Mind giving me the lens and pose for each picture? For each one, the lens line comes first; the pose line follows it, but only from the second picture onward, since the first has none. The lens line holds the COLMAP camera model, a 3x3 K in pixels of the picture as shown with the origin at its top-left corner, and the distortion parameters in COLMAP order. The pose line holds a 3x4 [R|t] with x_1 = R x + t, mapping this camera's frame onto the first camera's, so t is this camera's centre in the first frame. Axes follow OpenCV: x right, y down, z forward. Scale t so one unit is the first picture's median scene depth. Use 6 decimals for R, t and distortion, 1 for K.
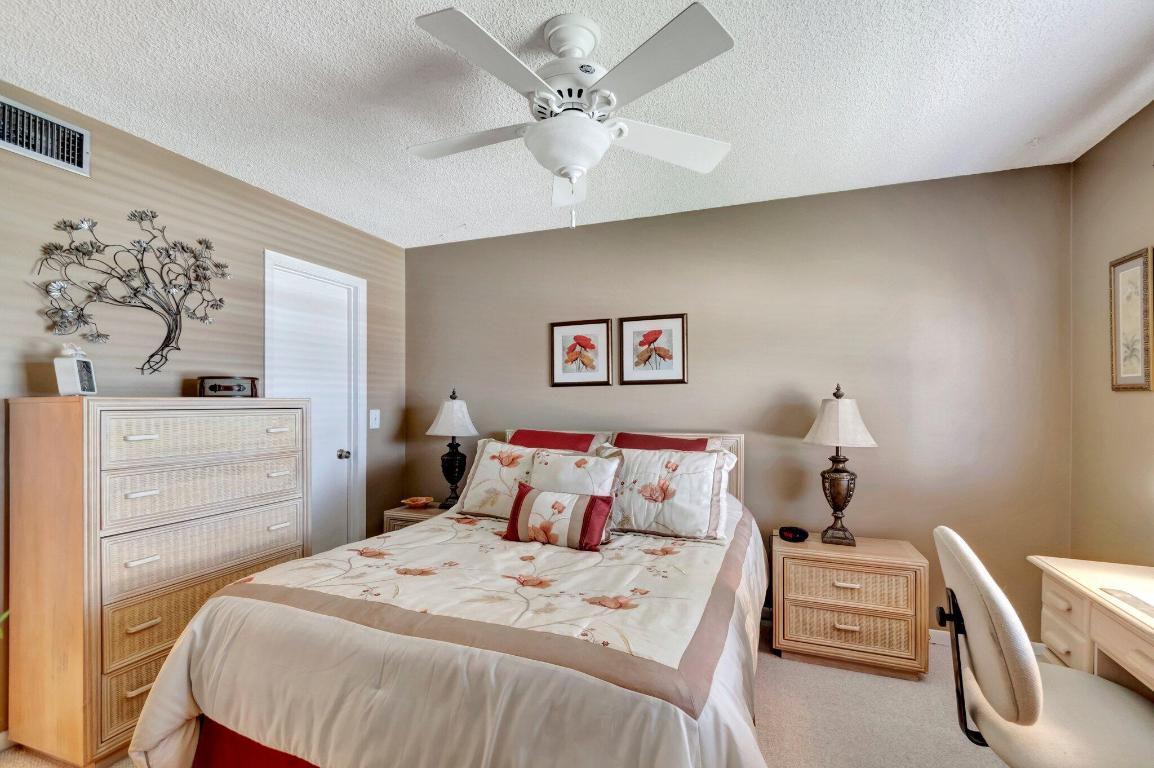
lens RADIAL K [[515.3, 0, 582.7], [0, 515.3, 390.8], [0, 0, 1]] dist [0.003622, 0.000459]
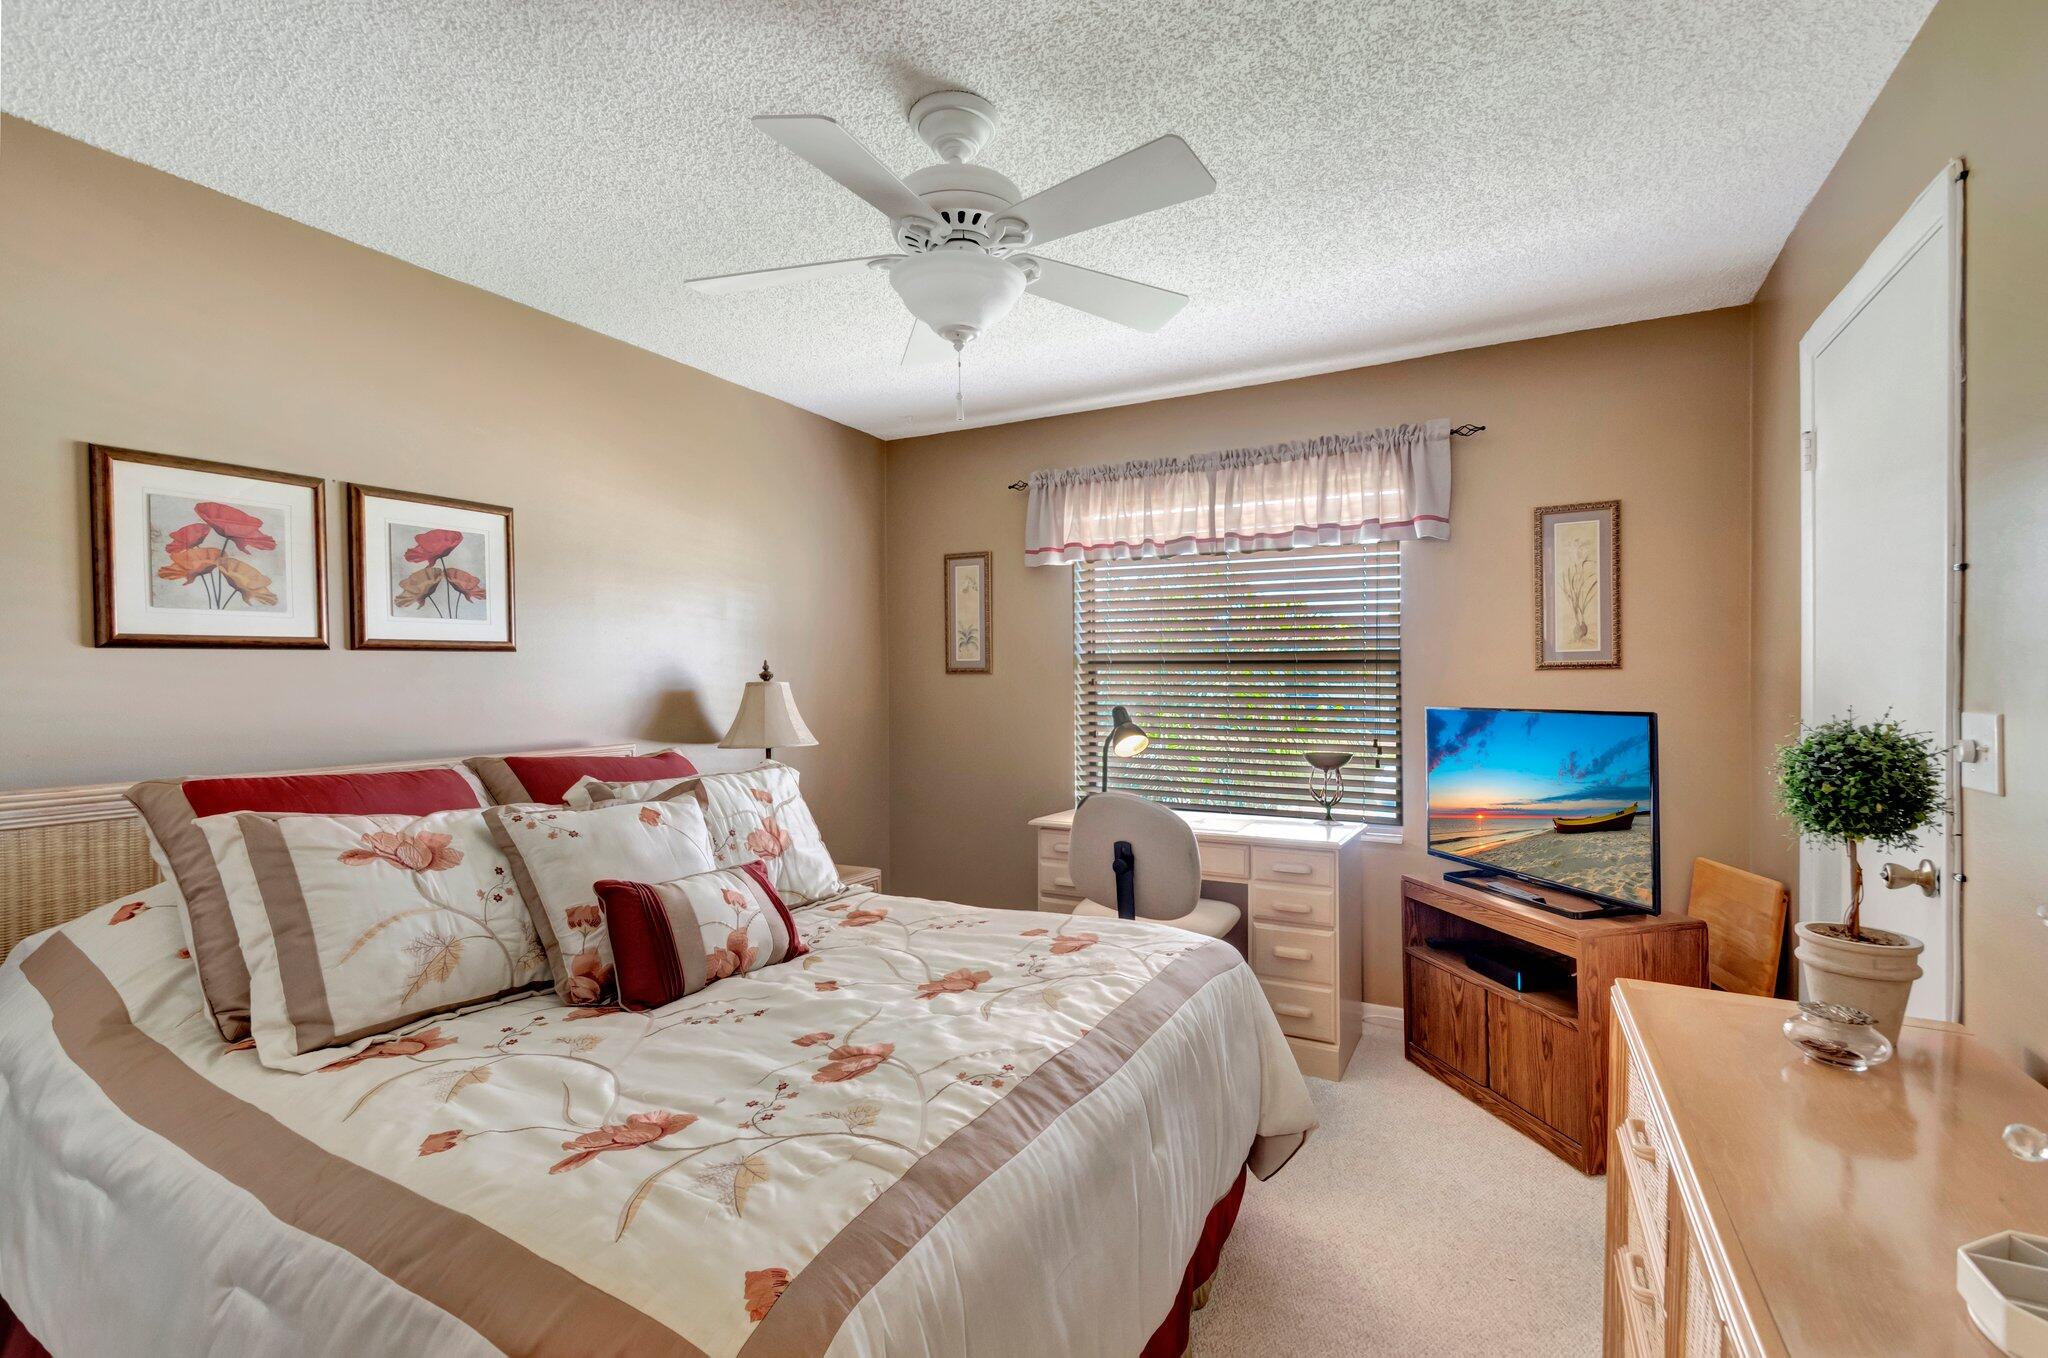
lens RADIAL K [[914.5, 0, 1034.1], [0, 914.5, 691.0], [0, 0, 1]] dist [0.003622, 0.000459]
pose [[0.129976, -0.012497, 0.991438, -0.578781], [-0.009092, 0.999864, 0.013795, 0.006102], [-0.991475, -0.010807, 0.129845, 0.390219]]
